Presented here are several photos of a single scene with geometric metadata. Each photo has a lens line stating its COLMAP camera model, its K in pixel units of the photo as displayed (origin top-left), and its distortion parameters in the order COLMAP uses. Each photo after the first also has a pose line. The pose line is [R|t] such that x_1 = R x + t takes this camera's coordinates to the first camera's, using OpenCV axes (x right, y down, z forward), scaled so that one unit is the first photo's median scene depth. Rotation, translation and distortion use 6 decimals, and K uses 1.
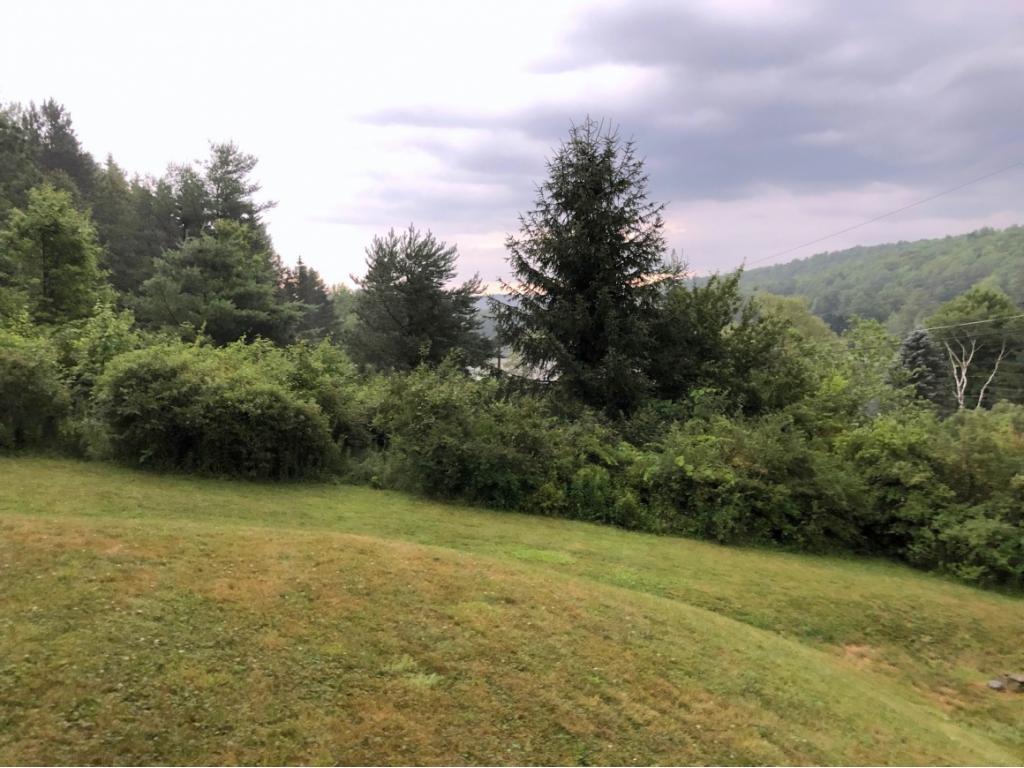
lens RADIAL K [[826.3, 0, 513.2], [0, 826.3, 384.8], [0, 0, 1]] dist [0.014078, 0.003209]
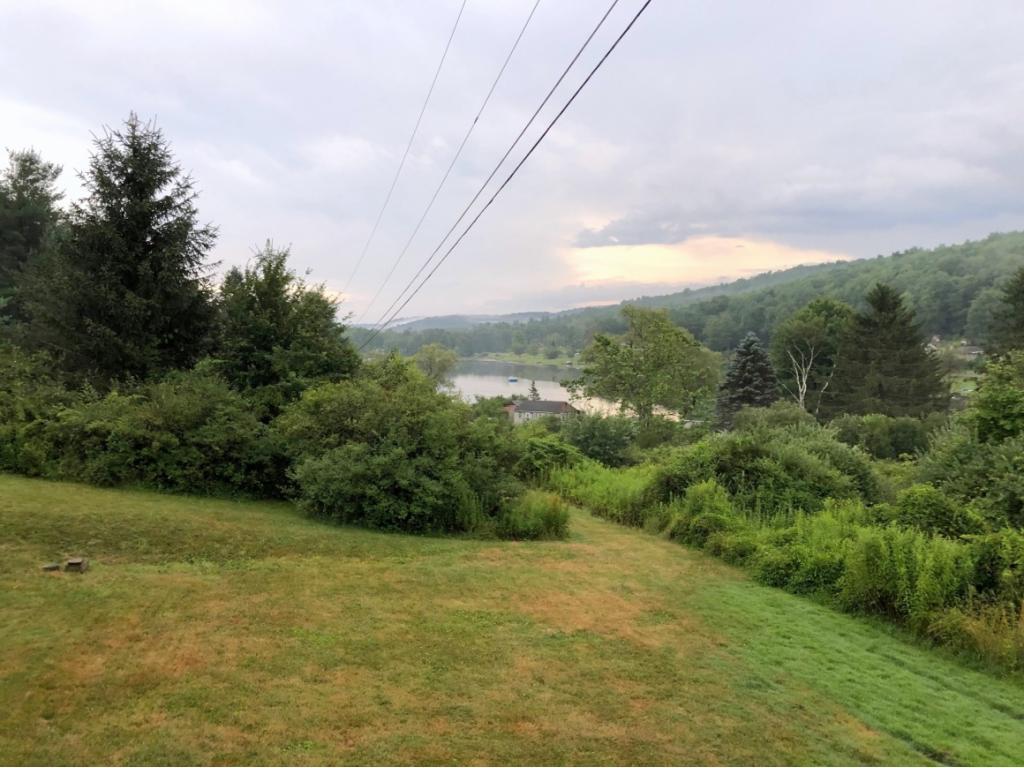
lens RADIAL K [[826.3, 0, 511.4], [0, 826.3, 382.2], [0, 0, 1]] dist [0.014078, 0.003209]
pose [[0.998495, -0.008911, 0.054116, 0.117448], [0.010363, 0.999592, -0.026616, 0.013913], [-0.053857, 0.027137, 0.998180, -0.022176]]
